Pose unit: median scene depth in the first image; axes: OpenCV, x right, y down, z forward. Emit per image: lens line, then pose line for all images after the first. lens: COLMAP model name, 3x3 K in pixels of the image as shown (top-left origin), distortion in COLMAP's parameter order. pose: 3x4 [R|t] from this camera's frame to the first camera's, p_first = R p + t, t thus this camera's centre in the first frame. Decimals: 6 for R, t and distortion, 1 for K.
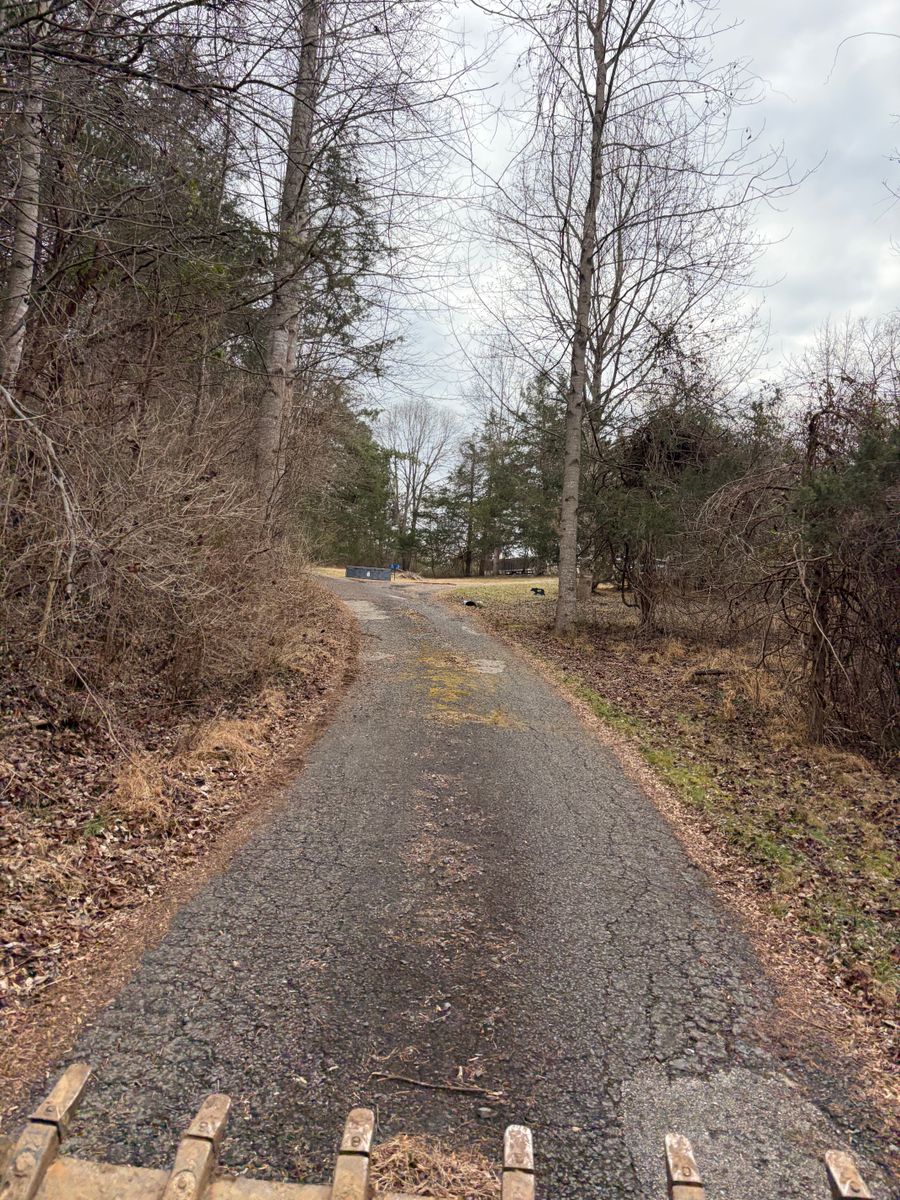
lens RADIAL K [[872.2, 0, 450.0], [0, 872.2, 600.0], [0, 0, 1]] dist [0.072413, -0.107437]
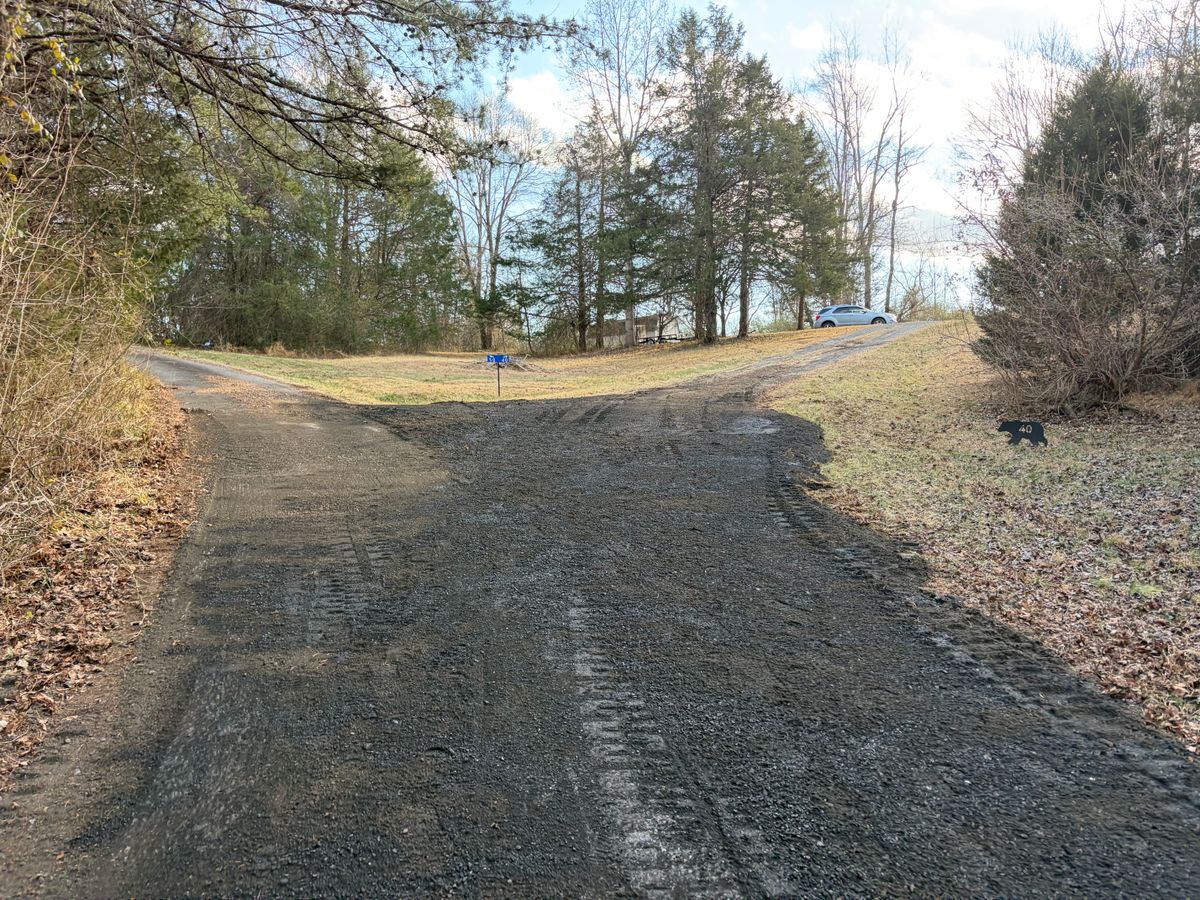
lens RADIAL K [[878.8, 0, 620.1], [0, 878.8, 446.5], [0, 0, 1]] dist [0.052222, -0.058788]
pose [[0.990857, -0.083250, 0.106166, -0.030067], [0.072529, 0.992225, 0.101138, -0.020039], [-0.113760, -0.092513, 0.989192, 0.311277]]
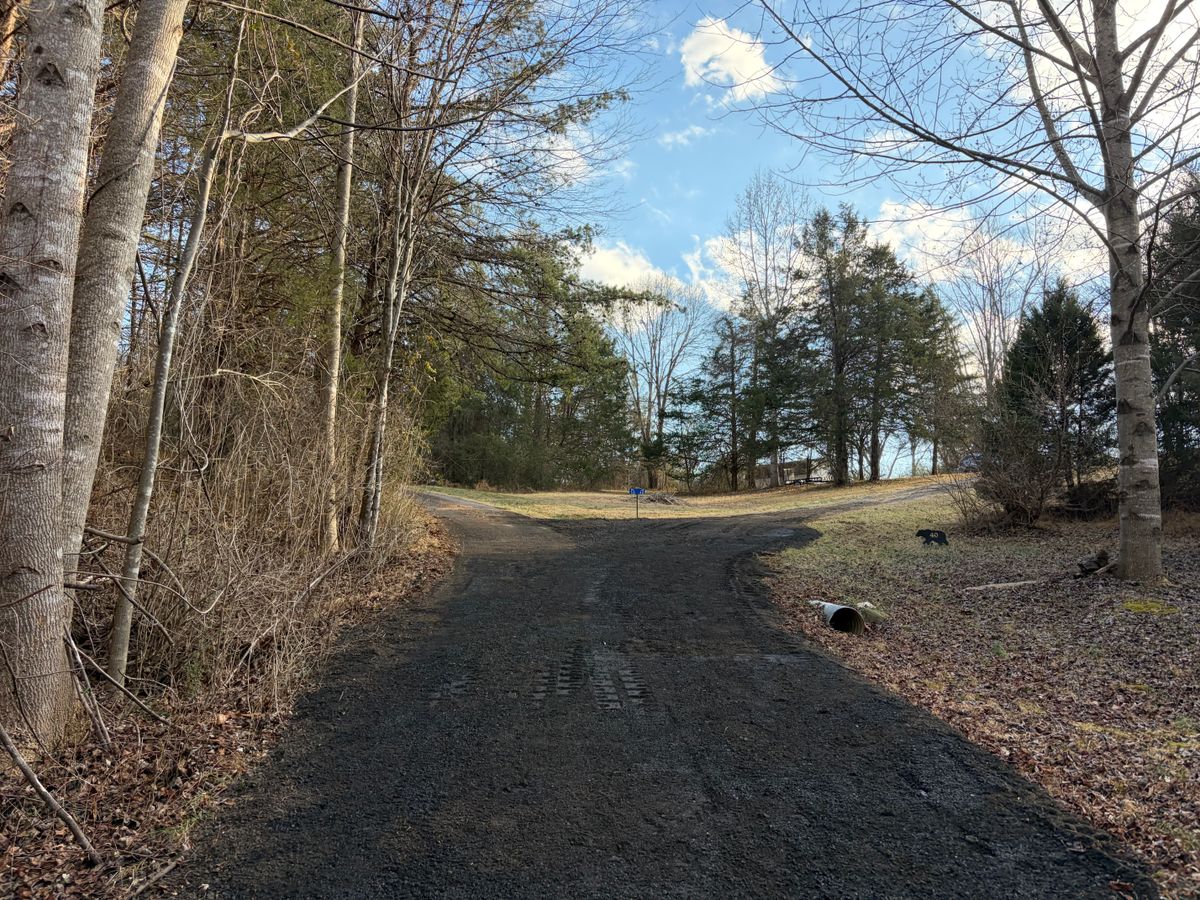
lens RADIAL K [[872.2, 0, 600.0], [0, 872.2, 450.0], [0, 0, 1]] dist [0.072413, -0.107437]
pose [[0.991972, -0.063188, -0.109535, -0.010817], [0.055660, 0.995960, -0.070469, -0.014746], [0.113545, 0.063806, 0.991482, 0.218845]]
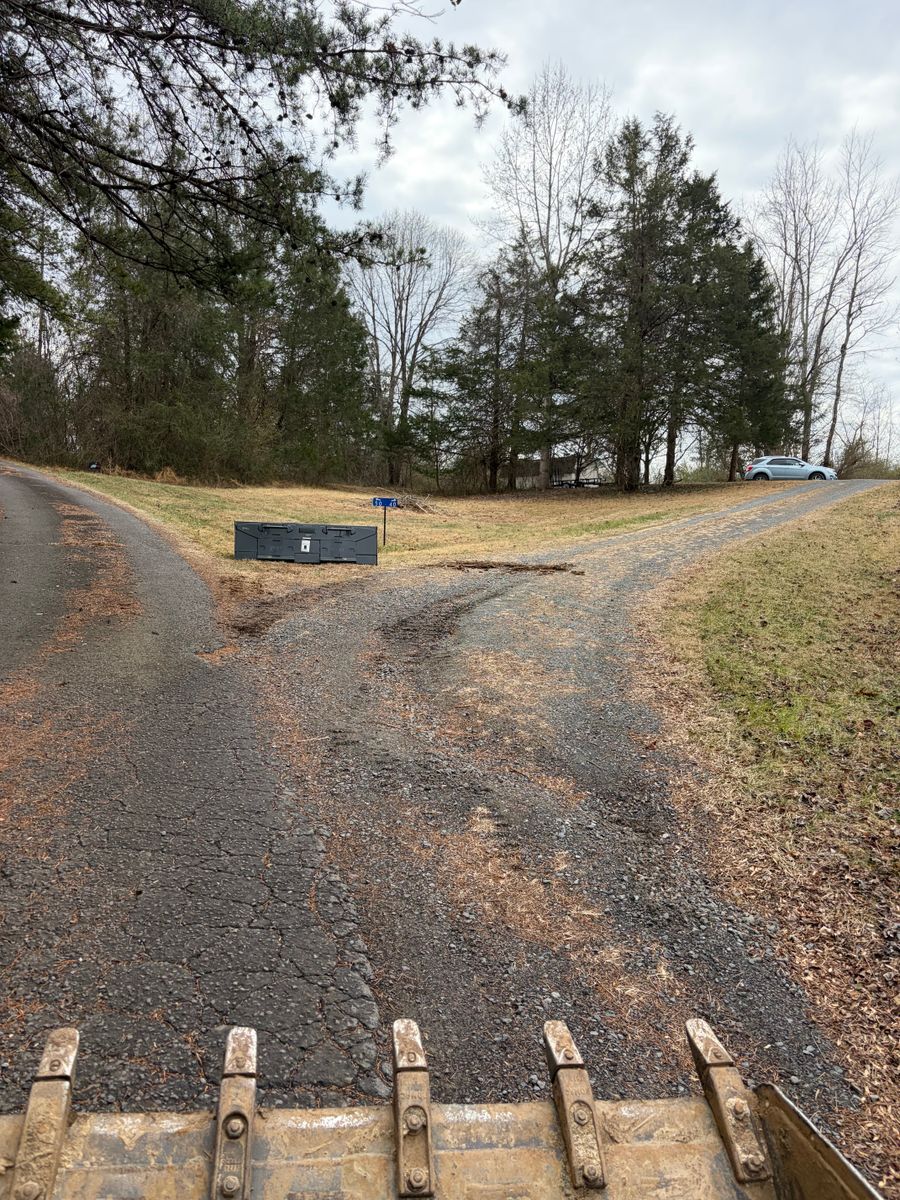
lens RADIAL K [[885.2, 0, 455.7], [0, 885.2, 618.3], [0, 0, 1]] dist [0.001742, -0.000045]
pose [[0.999472, -0.024119, 0.021785, -0.023379], [0.020976, 0.990696, 0.134465, -0.022474], [-0.024825, -0.133937, 0.990679, 0.347348]]
